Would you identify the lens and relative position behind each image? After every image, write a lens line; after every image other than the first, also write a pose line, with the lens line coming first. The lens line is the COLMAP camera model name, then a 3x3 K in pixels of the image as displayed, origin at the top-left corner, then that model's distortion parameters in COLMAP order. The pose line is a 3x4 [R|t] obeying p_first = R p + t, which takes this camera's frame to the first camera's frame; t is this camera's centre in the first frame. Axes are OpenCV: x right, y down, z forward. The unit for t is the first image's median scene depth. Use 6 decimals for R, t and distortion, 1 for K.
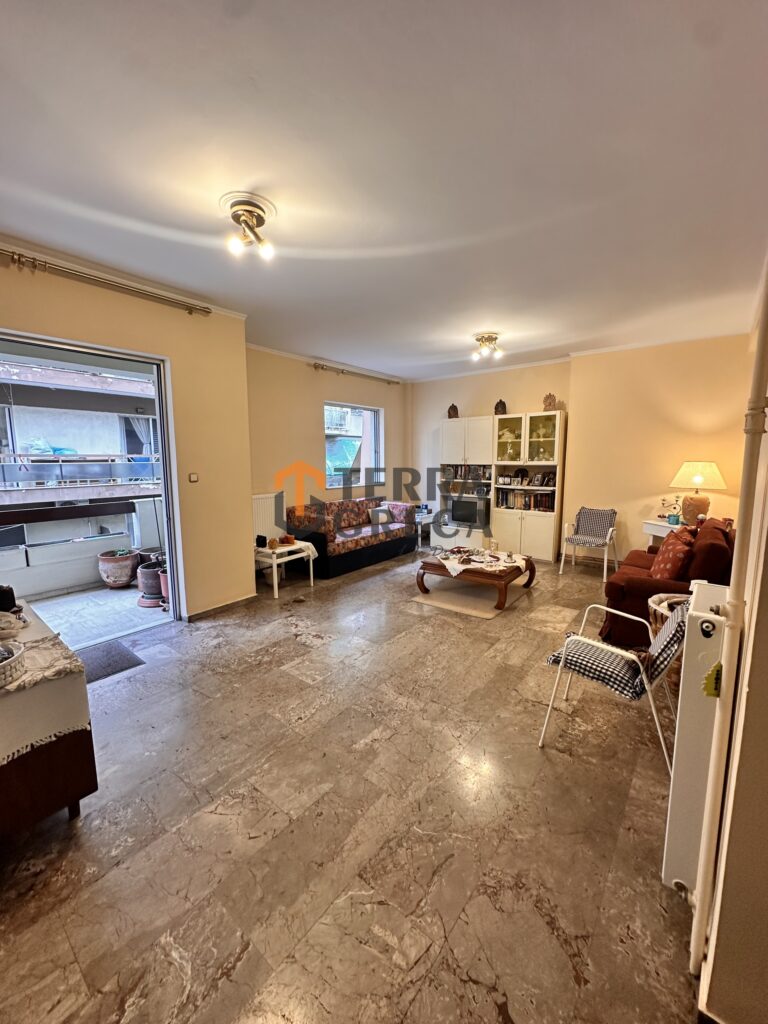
lens RADIAL K [[407.2, 0, 383.2], [0, 407.2, 510.7], [0, 0, 1]] dist [-0.004416, 0.000378]
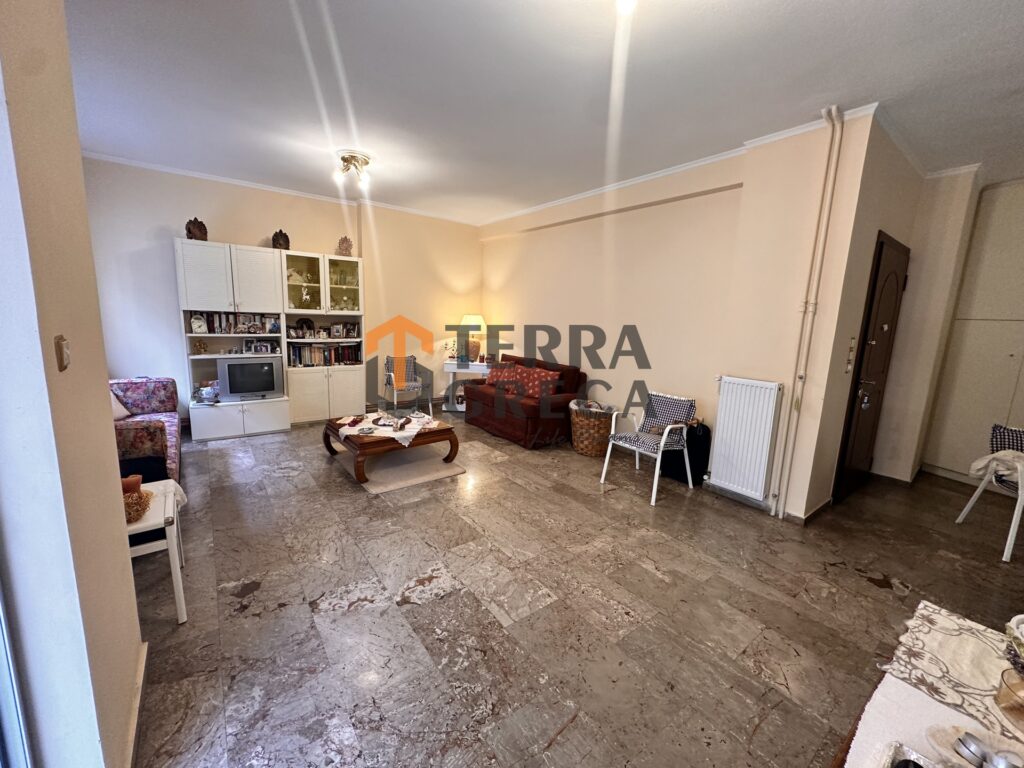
lens RADIAL K [[407.2, 0, 517.5], [0, 407.2, 382.1], [0, 0, 1]] dist [-0.004416, 0.000378]
pose [[0.229239, -0.146495, 0.962283, -0.449130], [0.088291, 0.987664, 0.129325, -0.048996], [-0.969357, 0.055315, 0.239346, 0.431781]]
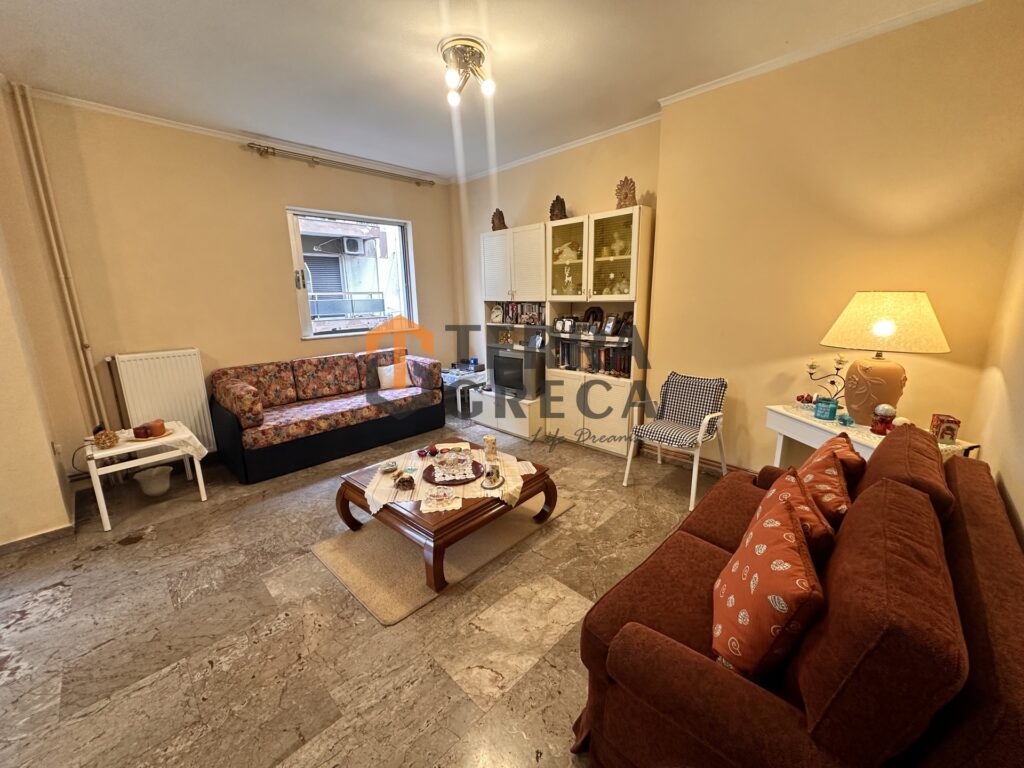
lens RADIAL K [[407.2, 0, 510.2], [0, 407.2, 382.6], [0, 0, 1]] dist [-0.004416, 0.000378]
pose [[0.994772, 0.009341, -0.101689, 0.314512], [-0.000619, 0.996340, 0.085472, -0.044707], [0.102115, -0.084962, 0.991138, 0.387239]]
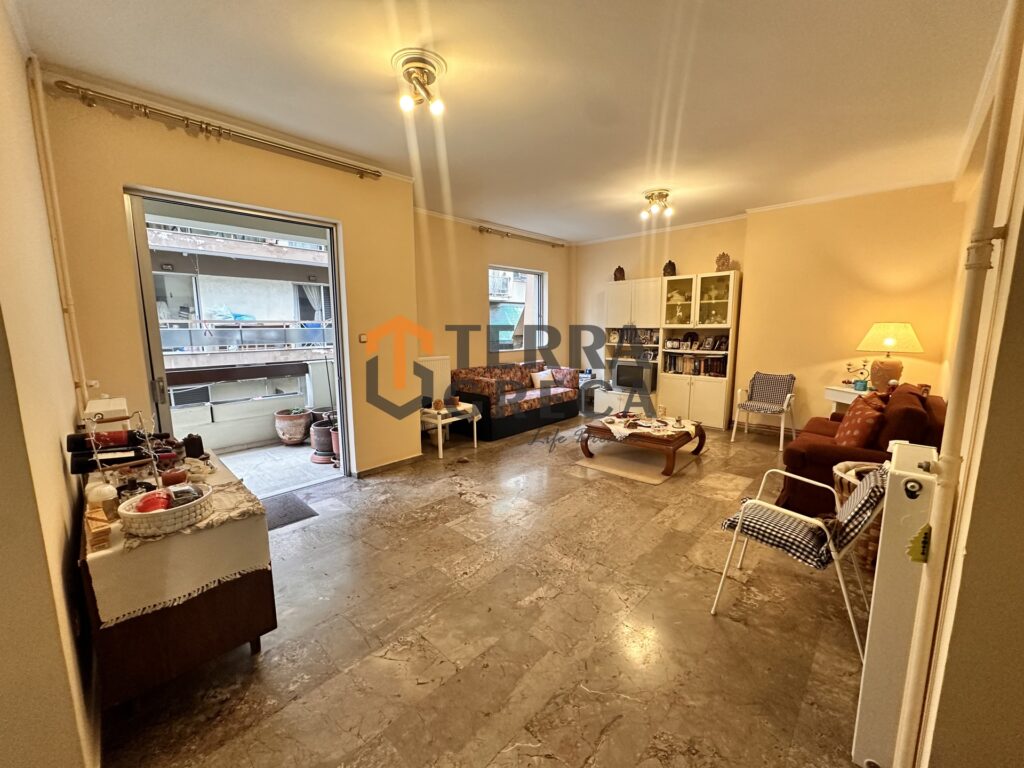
lens RADIAL K [[407.2, 0, 508.6], [0, 407.2, 383.1], [0, 0, 1]] dist [-0.004416, 0.000378]
pose [[0.996144, 0.010371, -0.087119, -0.006090], [-0.009353, 0.999883, 0.012085, 0.010746], [0.087235, -0.011224, 0.996125, 0.002981]]
